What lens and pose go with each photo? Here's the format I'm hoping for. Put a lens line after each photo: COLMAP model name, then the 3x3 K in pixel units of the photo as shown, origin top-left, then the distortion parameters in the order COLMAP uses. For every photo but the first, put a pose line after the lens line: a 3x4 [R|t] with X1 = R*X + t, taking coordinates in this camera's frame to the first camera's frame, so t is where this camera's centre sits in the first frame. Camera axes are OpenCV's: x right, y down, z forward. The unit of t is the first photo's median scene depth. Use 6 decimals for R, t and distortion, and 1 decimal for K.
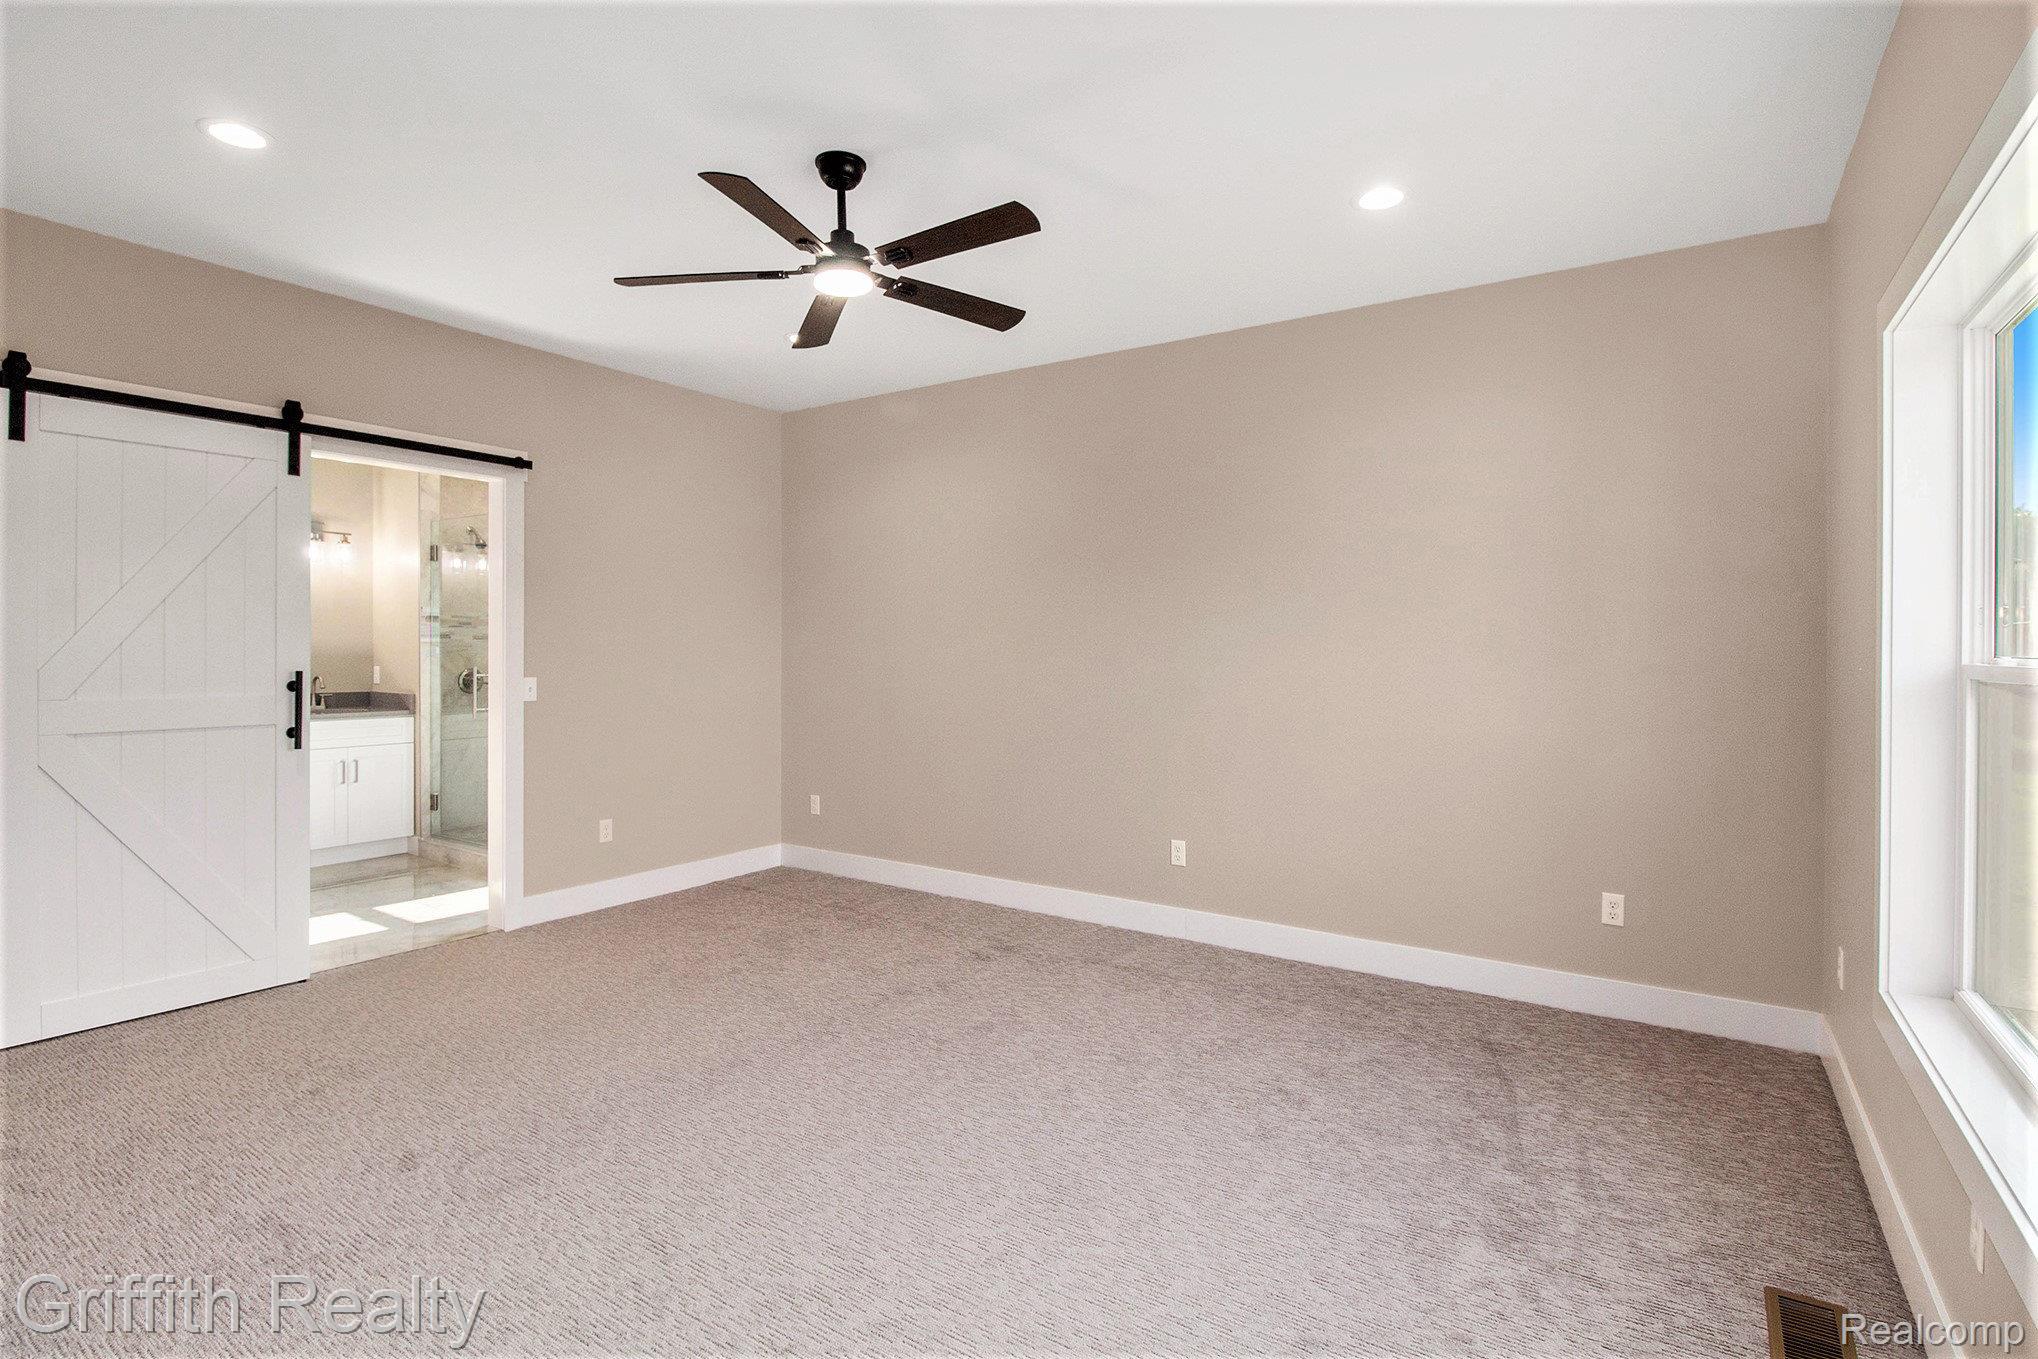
lens RADIAL K [[975.6, 0, 1007.5], [0, 975.6, 654.9], [0, 0, 1]] dist [-0.000548, 0.000015]
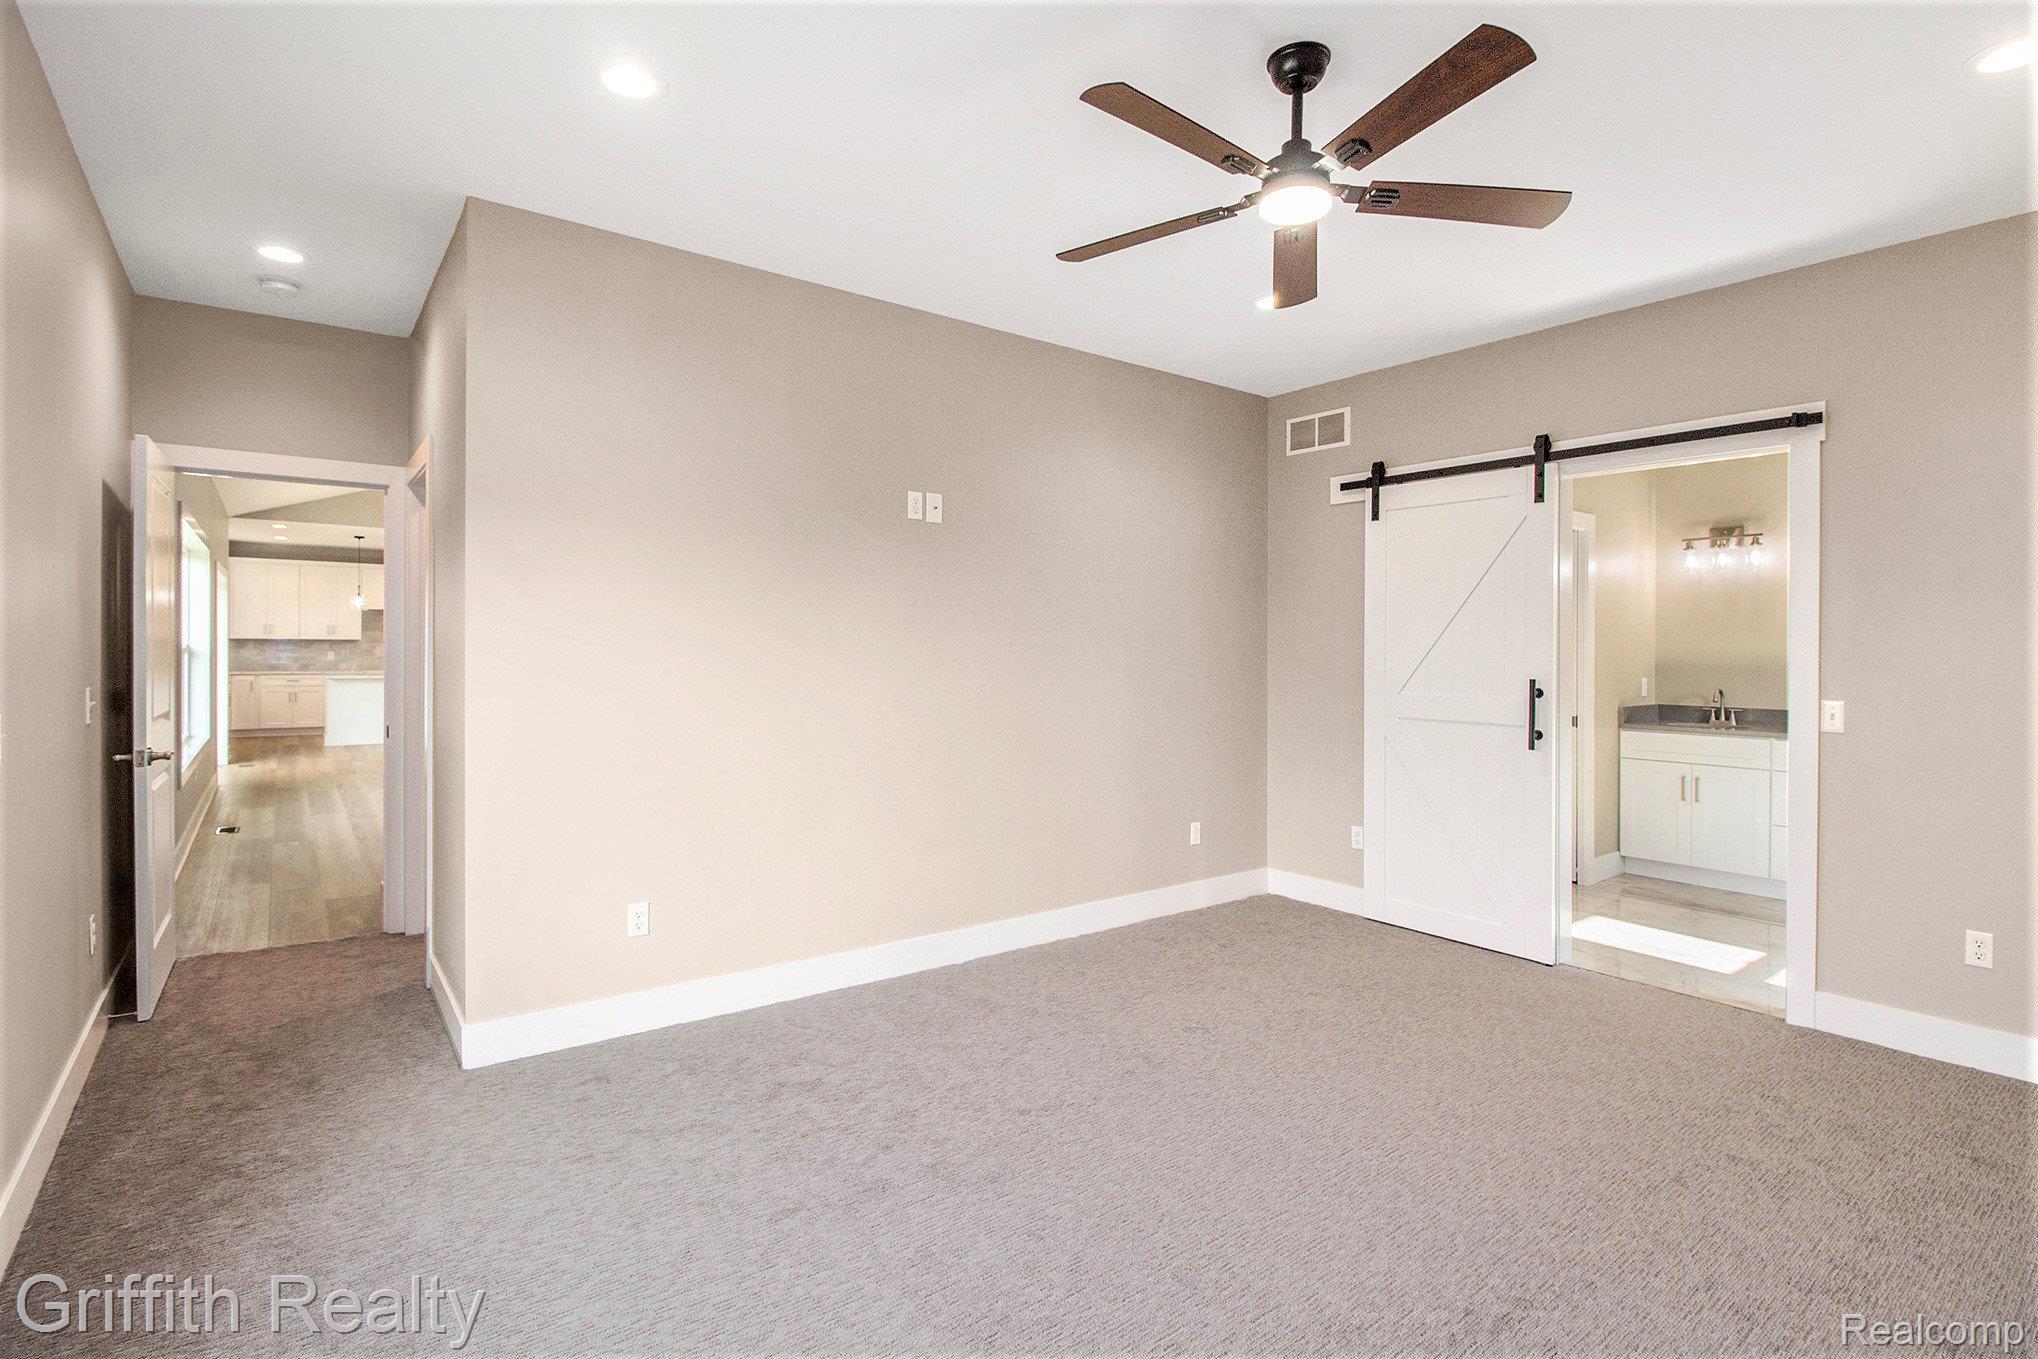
lens RADIAL K [[975.6, 0, 1007.5], [0, 975.6, 654.9], [0, 0, 1]] dist [-0.000548, 0.000015]
pose [[-0.317638, -0.002030, -0.948210, 0.504514], [-0.012721, 0.999917, 0.002121, -0.005980], [0.948127, 0.012735, -0.317638, 0.774039]]
